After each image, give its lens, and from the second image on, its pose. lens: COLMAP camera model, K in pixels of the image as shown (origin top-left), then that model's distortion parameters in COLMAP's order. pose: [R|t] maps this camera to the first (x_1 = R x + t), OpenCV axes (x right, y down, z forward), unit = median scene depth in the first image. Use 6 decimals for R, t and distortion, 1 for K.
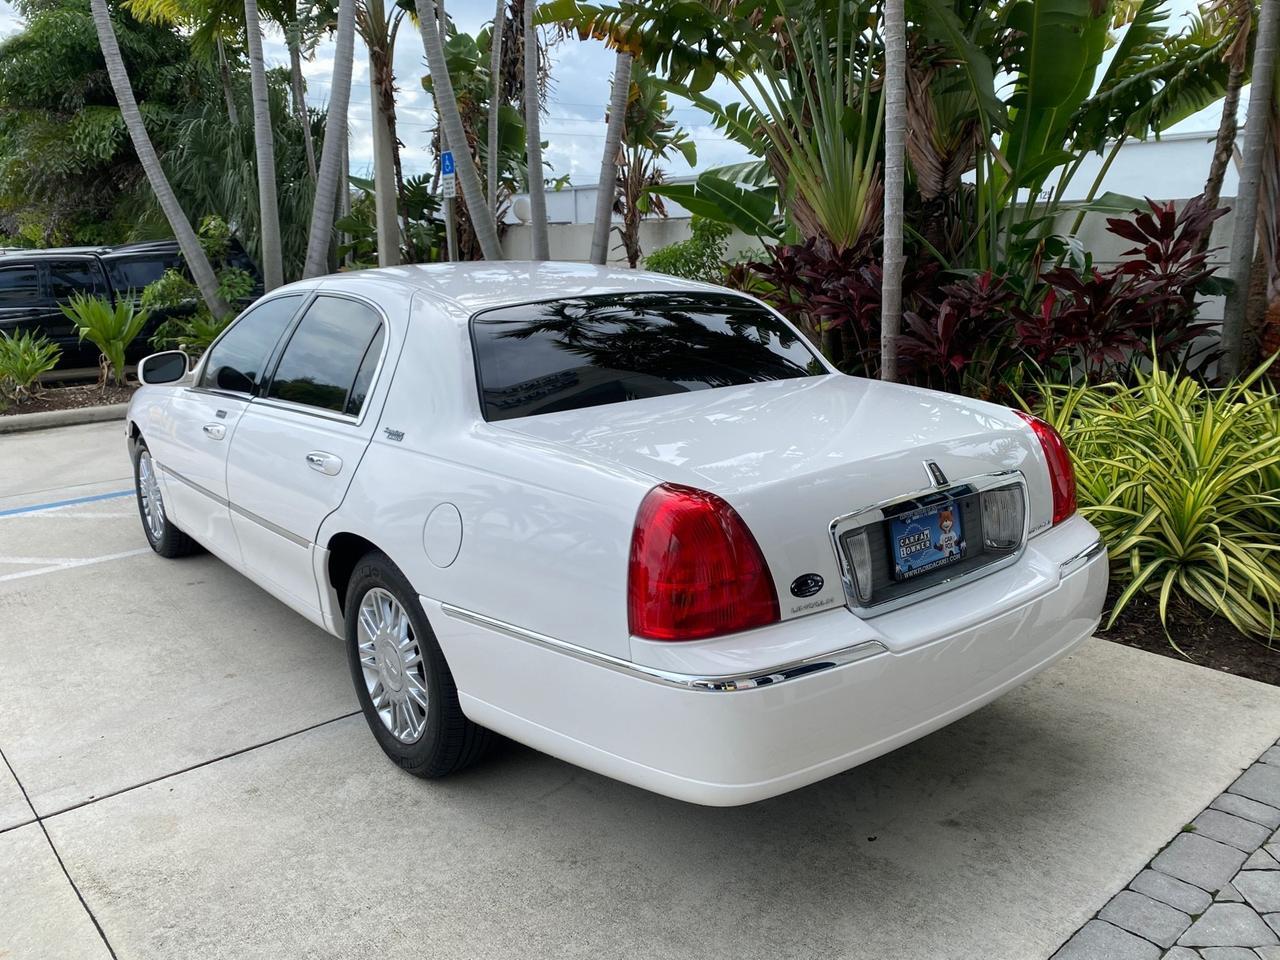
lens RADIAL K [[993.8, 0, 639.1], [0, 993.8, 476.7], [0, 0, 1]] dist [0.015676, -0.014965]
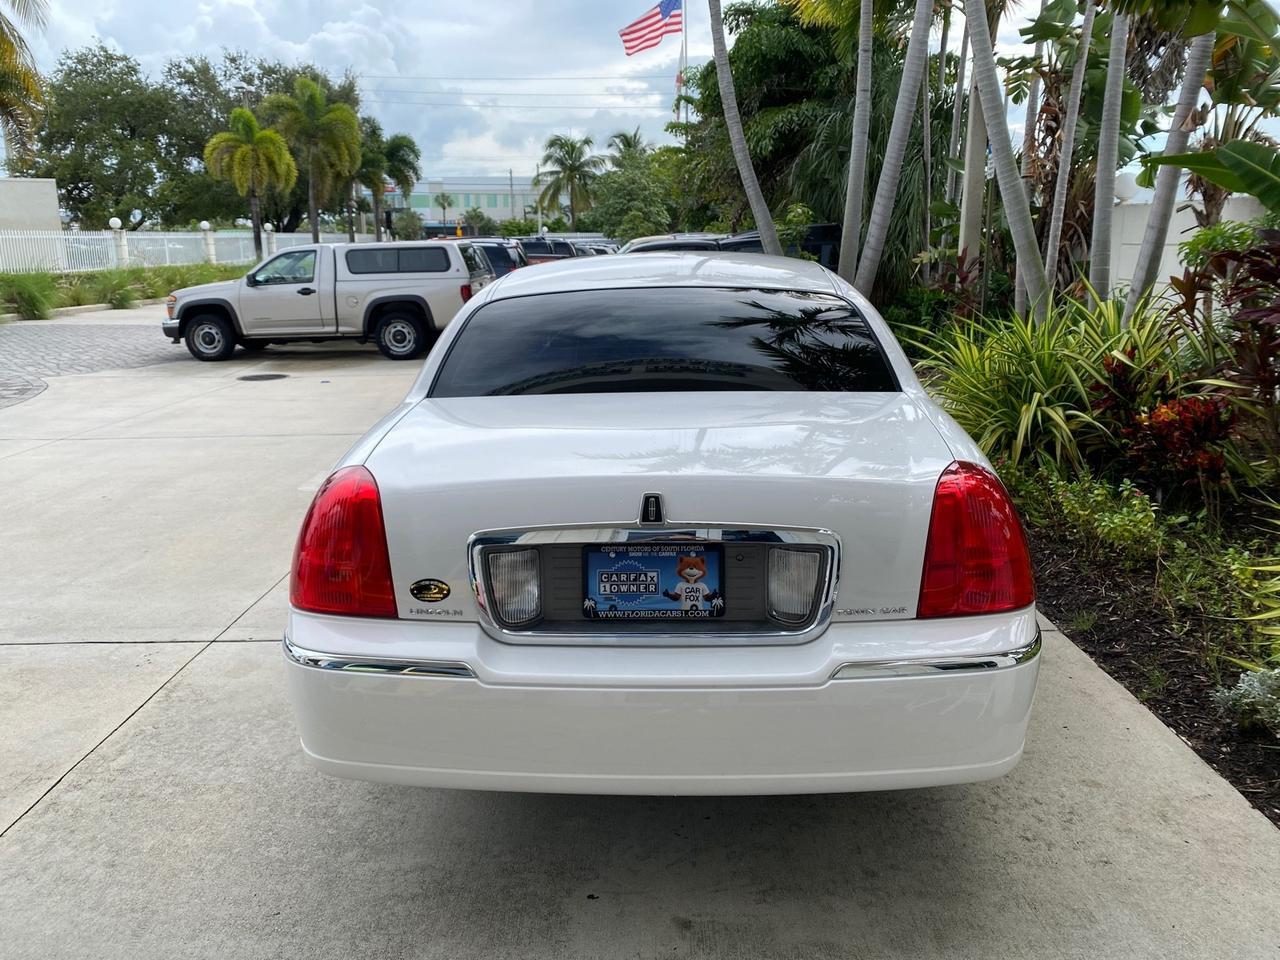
lens RADIAL K [[993.8, 0, 641.0], [0, 993.8, 473.7], [0, 0, 1]] dist [0.015676, -0.014965]
pose [[0.754301, 0.150157, -0.639126, 0.472444], [-0.140863, 0.987838, 0.065837, -0.049597], [0.641239, 0.040368, 0.766279, 0.189516]]
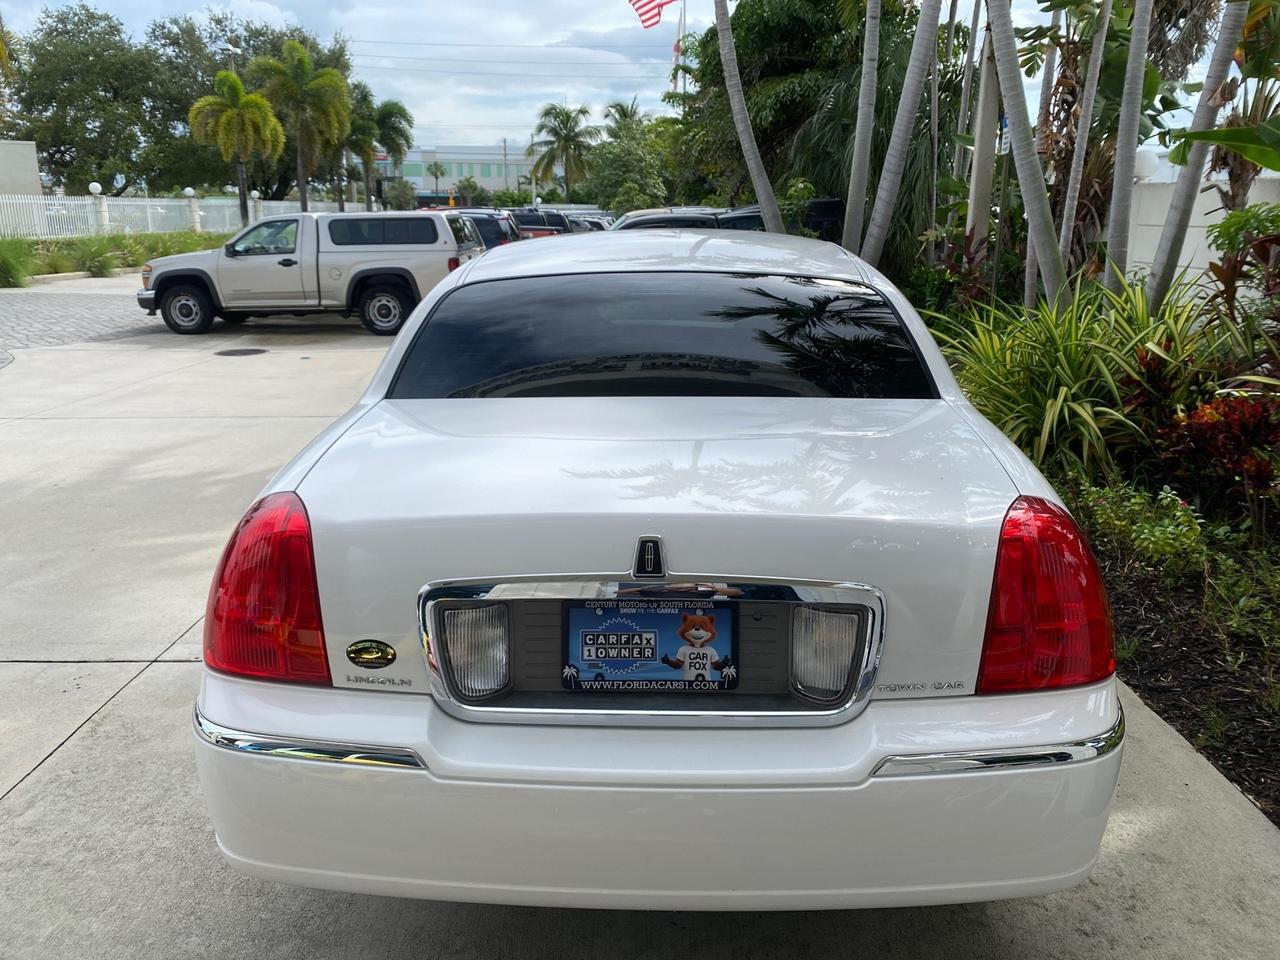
lens RADIAL K [[993.8, 0, 645.3], [0, 993.8, 476.2], [0, 0, 1]] dist [0.015676, -0.014965]
pose [[0.760106, 0.176037, -0.625499, 0.404961], [-0.152492, 0.984047, 0.091637, -0.067866], [0.631652, 0.025730, 0.774825, 0.263008]]
